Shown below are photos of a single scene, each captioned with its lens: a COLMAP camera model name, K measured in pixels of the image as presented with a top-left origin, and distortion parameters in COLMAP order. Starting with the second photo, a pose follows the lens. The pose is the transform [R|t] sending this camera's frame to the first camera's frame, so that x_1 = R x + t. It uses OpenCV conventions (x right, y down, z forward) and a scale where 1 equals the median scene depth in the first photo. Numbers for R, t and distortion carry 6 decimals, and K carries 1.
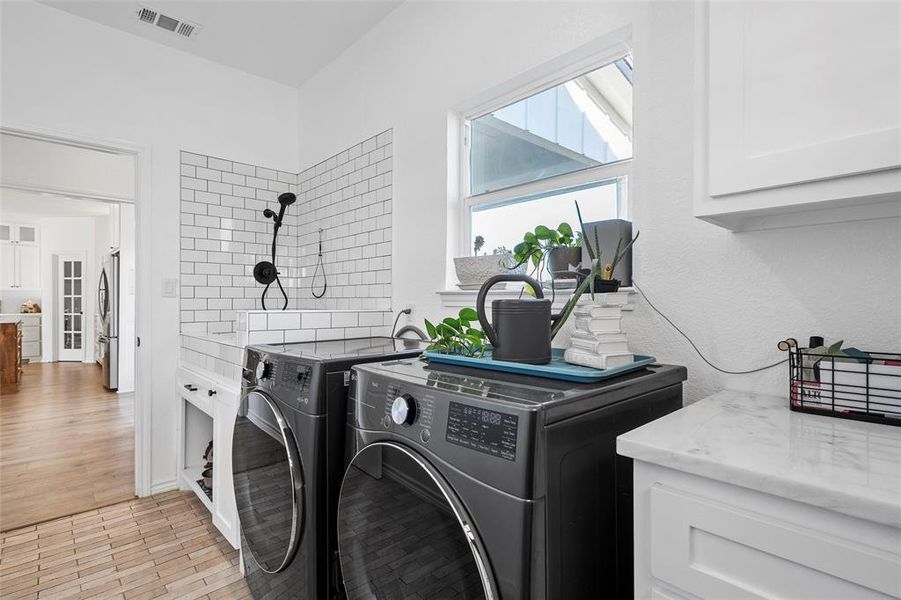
lens RADIAL K [[441.0, 0, 450.5], [0, 441.0, 300.0], [0, 0, 1]] dist [0.002087, 0.000621]
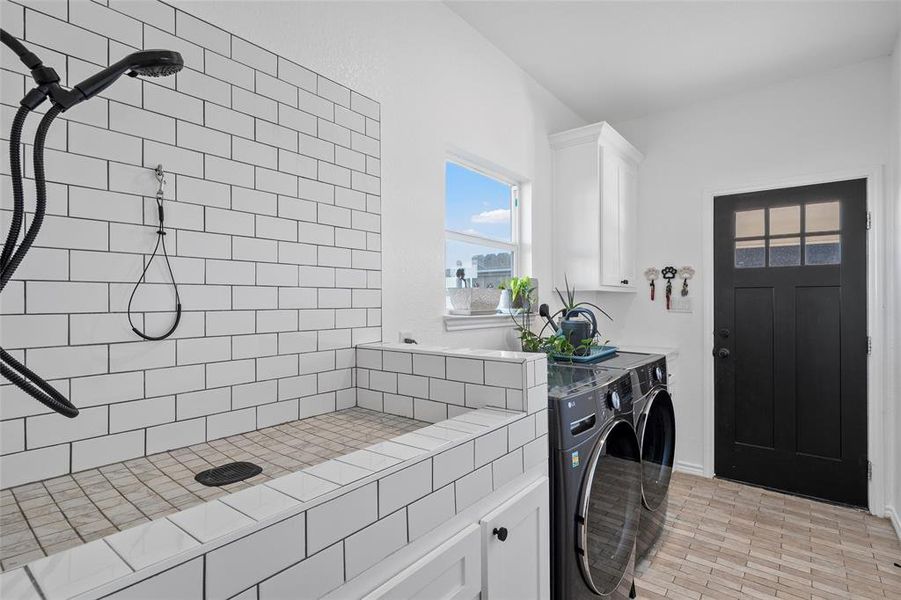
lens RADIAL K [[441.0, 0, 450.5], [0, 441.0, 300.0], [0, 0, 1]] dist [0.002087, 0.000621]
pose [[-0.142734, 0.002877, 0.989757, -0.738099], [0.003664, 0.999990, -0.002379, -0.039205], [-0.989754, 0.003287, -0.142743, 0.810319]]
